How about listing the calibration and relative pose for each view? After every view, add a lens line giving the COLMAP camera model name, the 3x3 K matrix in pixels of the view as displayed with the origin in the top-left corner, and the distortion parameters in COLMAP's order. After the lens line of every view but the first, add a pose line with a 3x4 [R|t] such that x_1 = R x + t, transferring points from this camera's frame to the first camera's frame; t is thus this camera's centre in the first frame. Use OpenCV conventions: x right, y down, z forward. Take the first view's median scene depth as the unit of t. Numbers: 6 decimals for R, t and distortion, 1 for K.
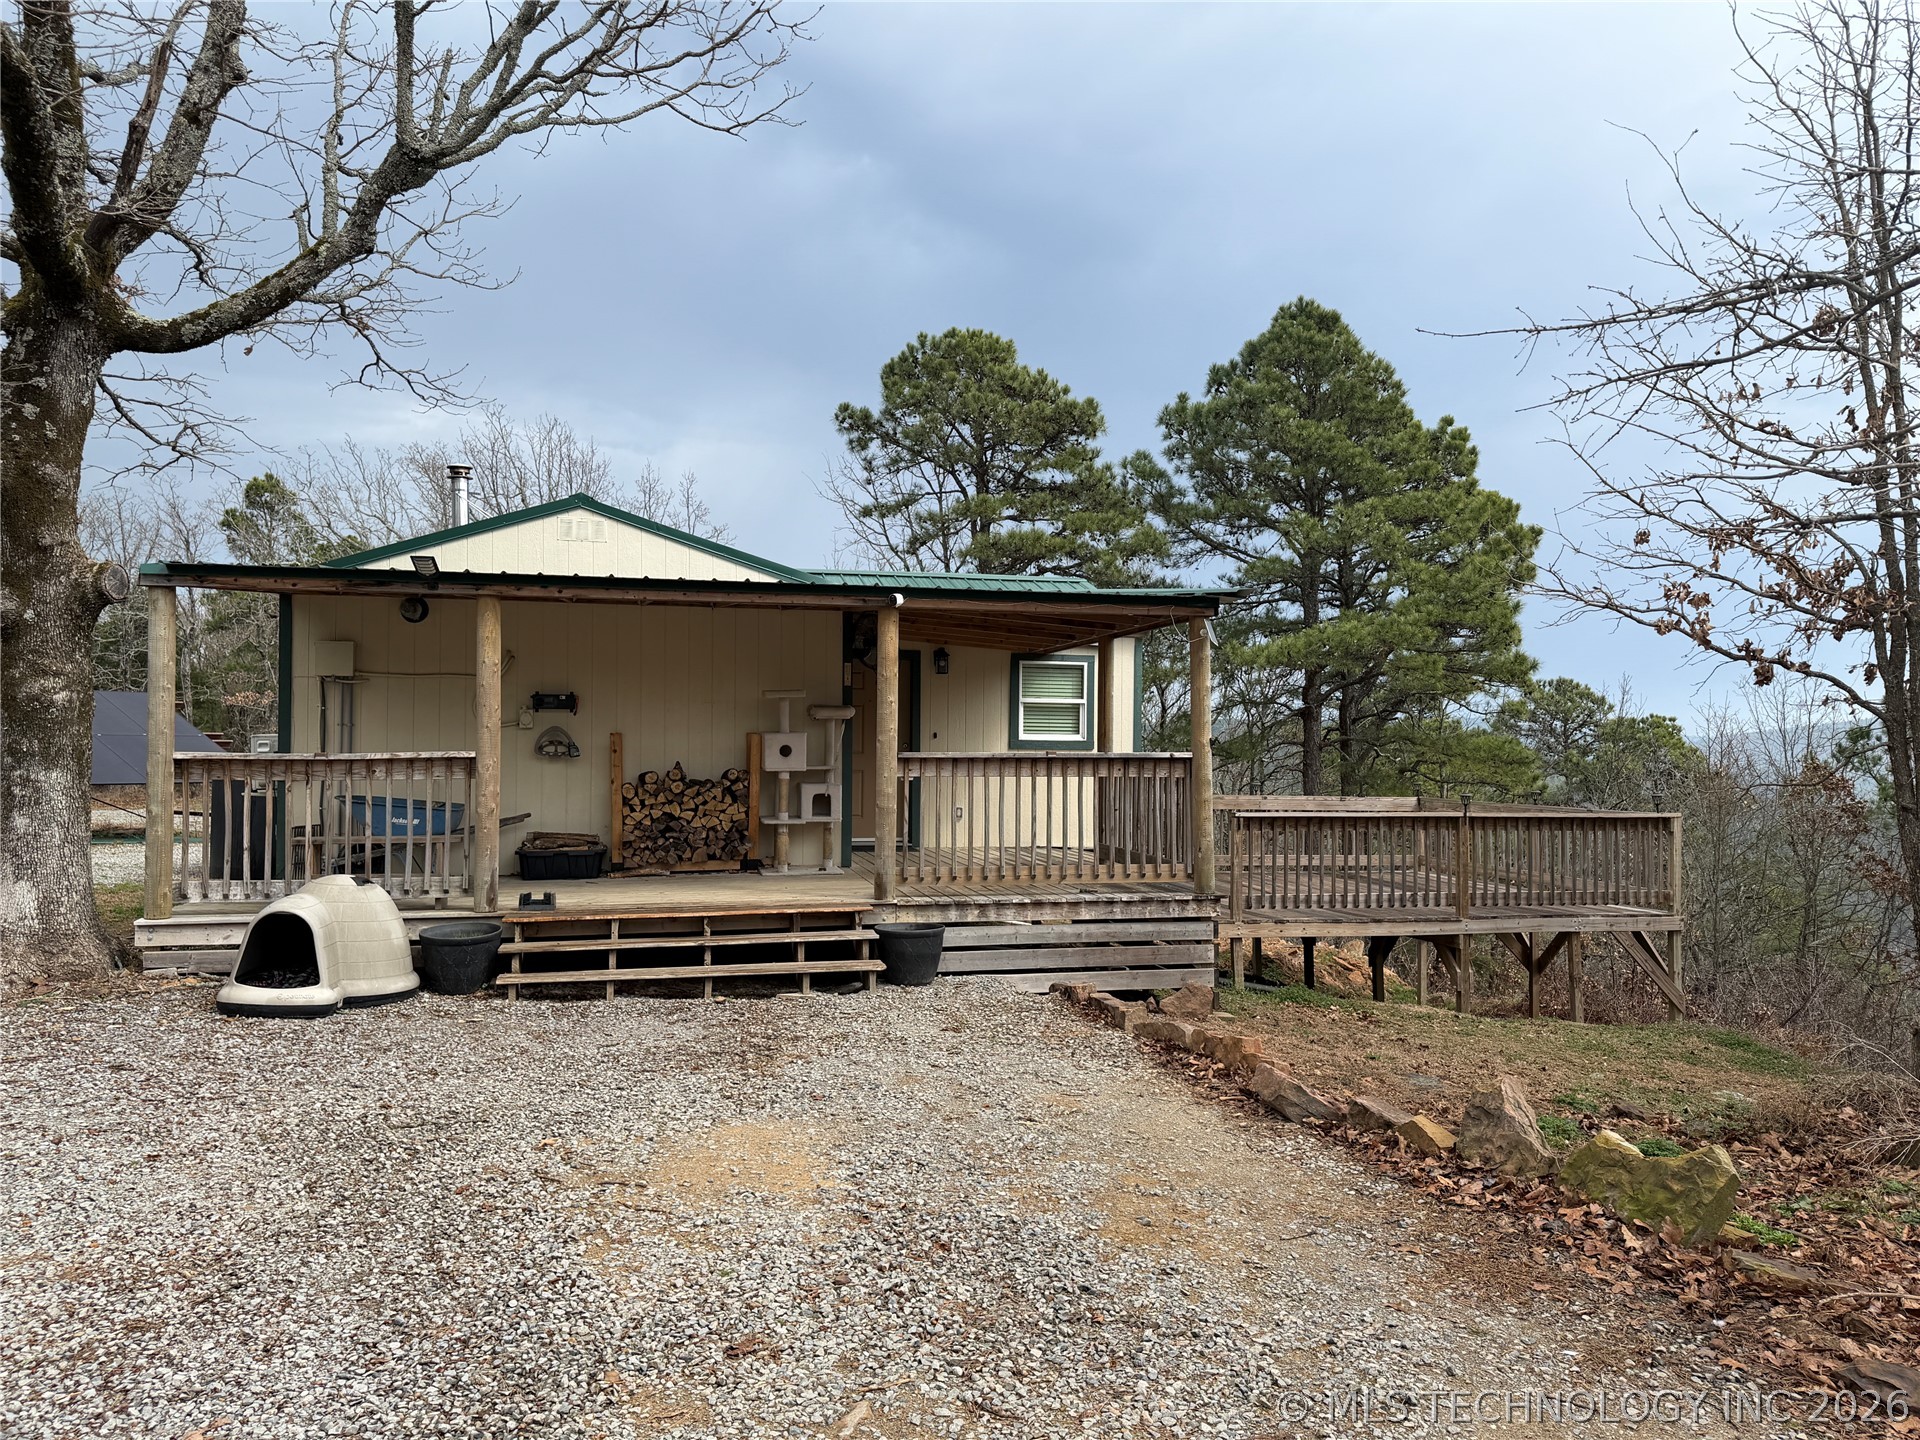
lens RADIAL K [[1337.5, 0, 948.0], [0, 1337.5, 707.3], [0, 0, 1]] dist [0.145372, -0.003314]
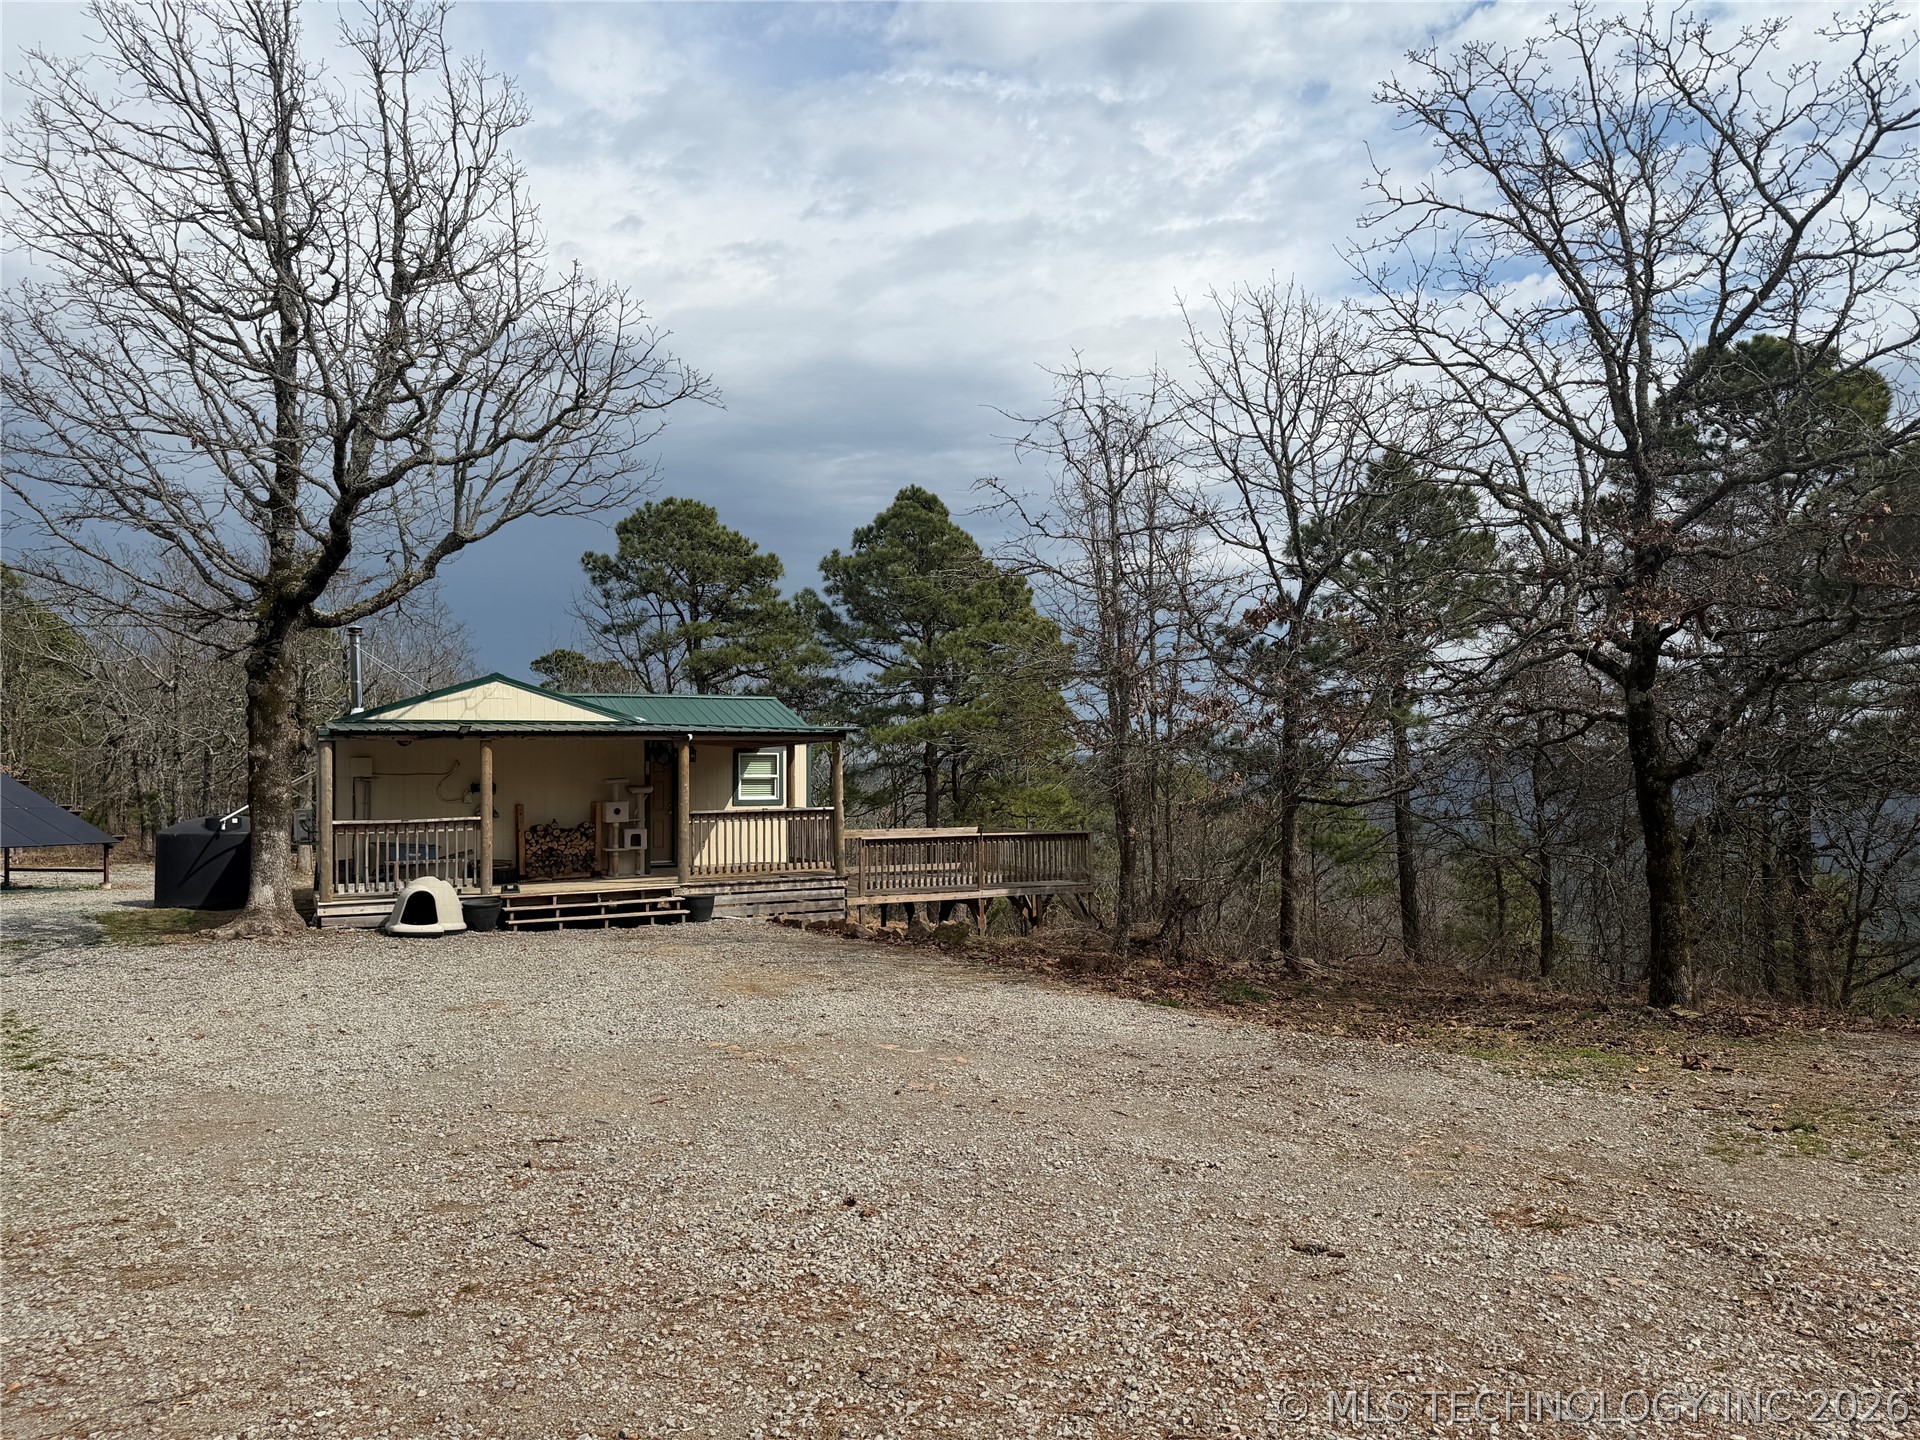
lens RADIAL K [[1337.5, 0, 940.2], [0, 1337.5, 734.7], [0, 0, 1]] dist [0.145372, -0.003314]
pose [[0.972448, -0.013391, 0.232735, -0.117676], [0.016448, 0.999802, -0.011201, -0.043965], [-0.232539, 0.014720, 0.972476, -0.898131]]
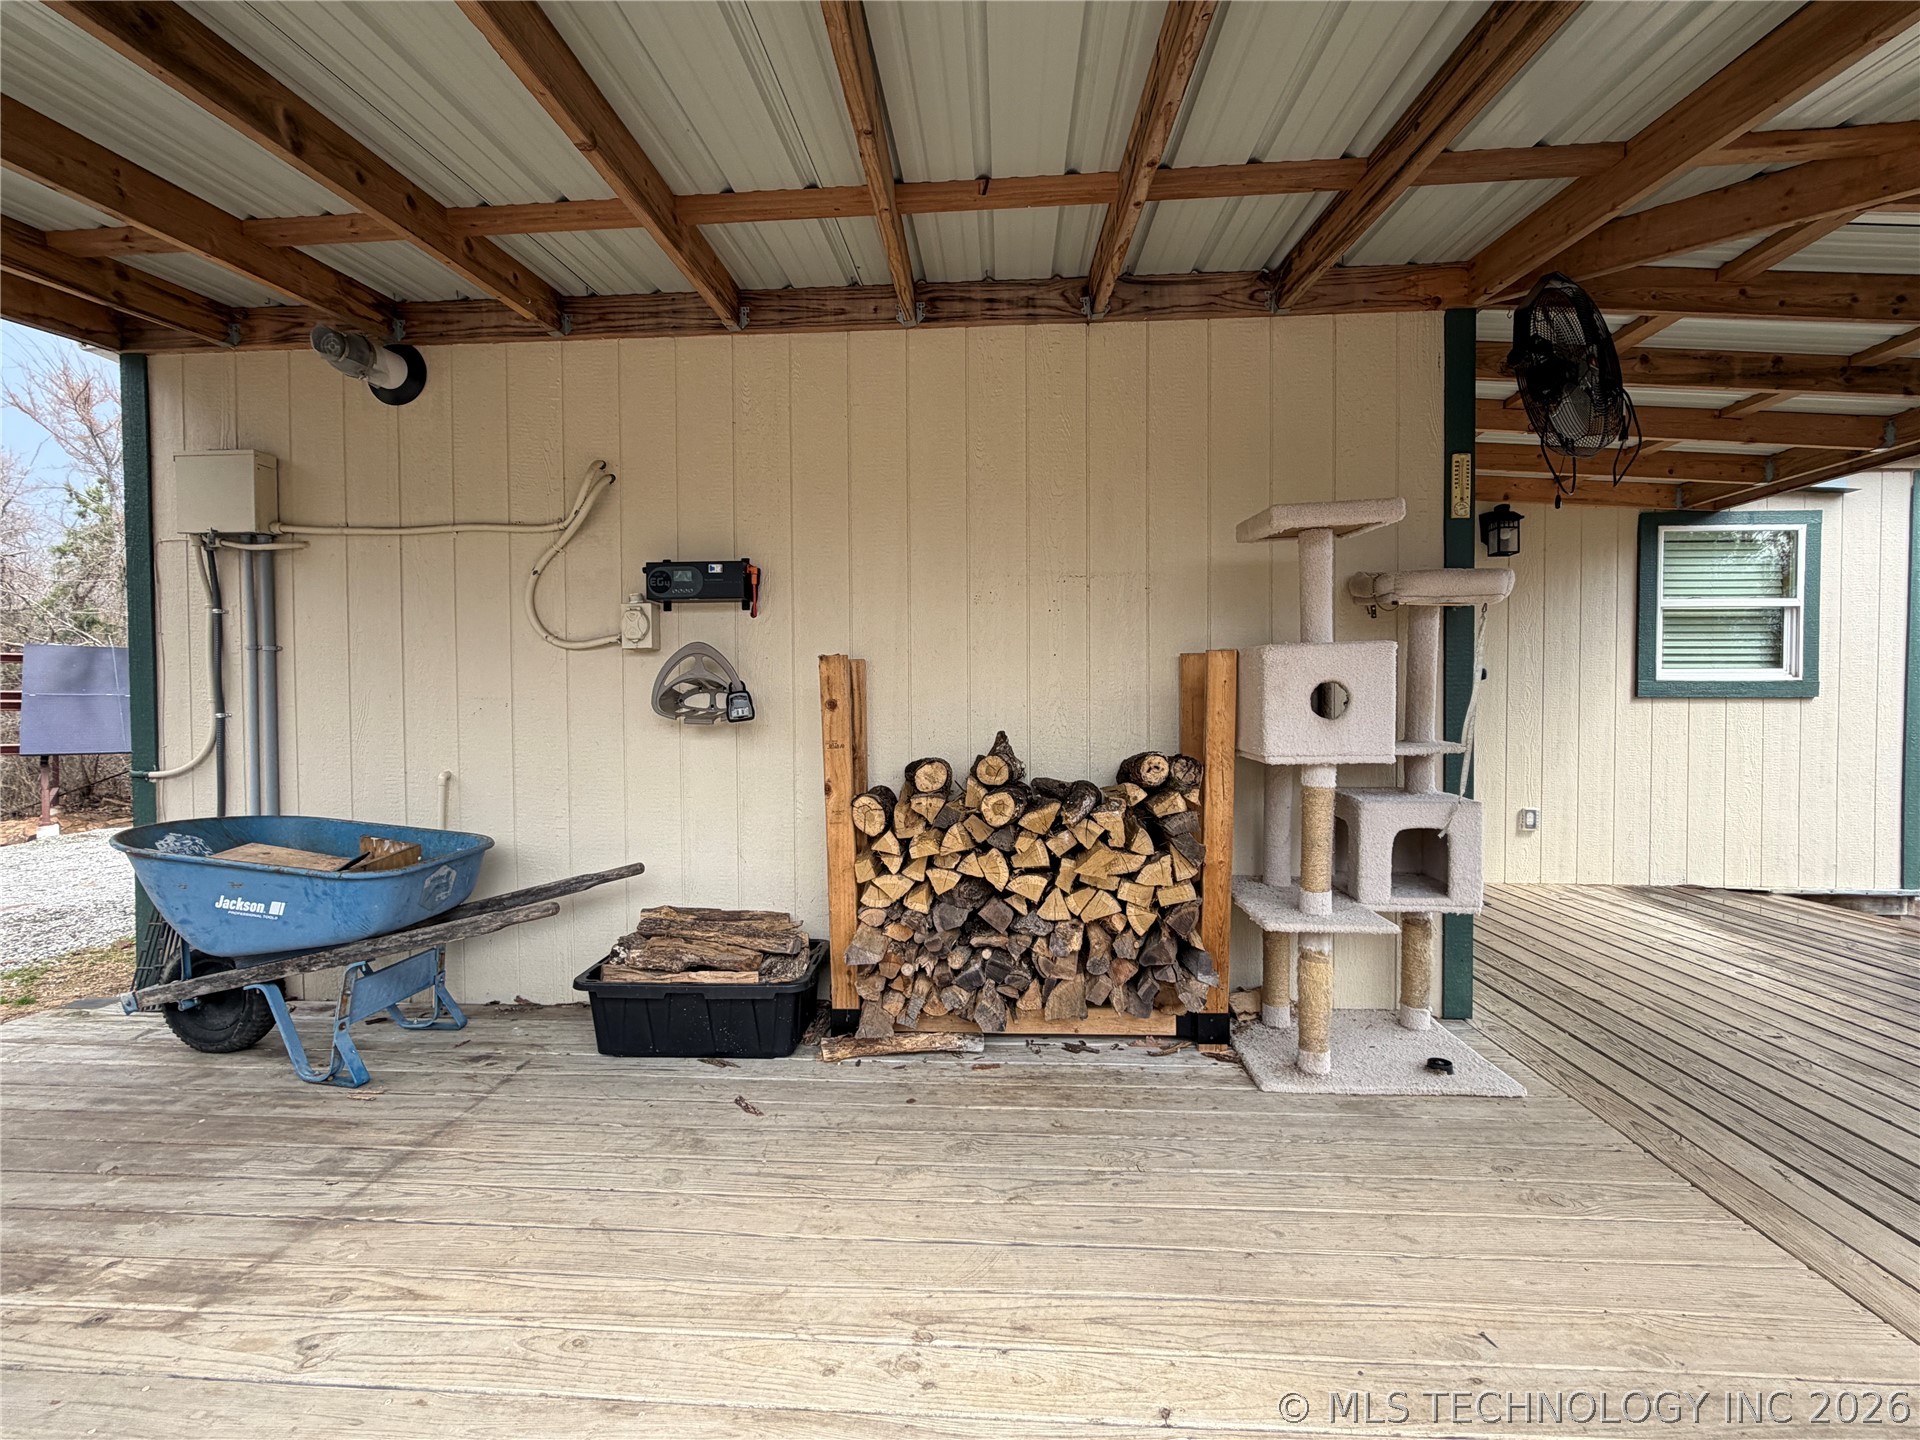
lens RADIAL K [[889.1, 0, 954.4], [0, 889.1, 721.5], [0, 0, 1]] dist [0.000943, -0.000459]
pose [[0.961578, -0.005444, -0.274477, -0.146258], [0.017867, 0.998925, 0.042781, 0.026564], [0.273949, -0.046041, 0.960642, 0.762657]]
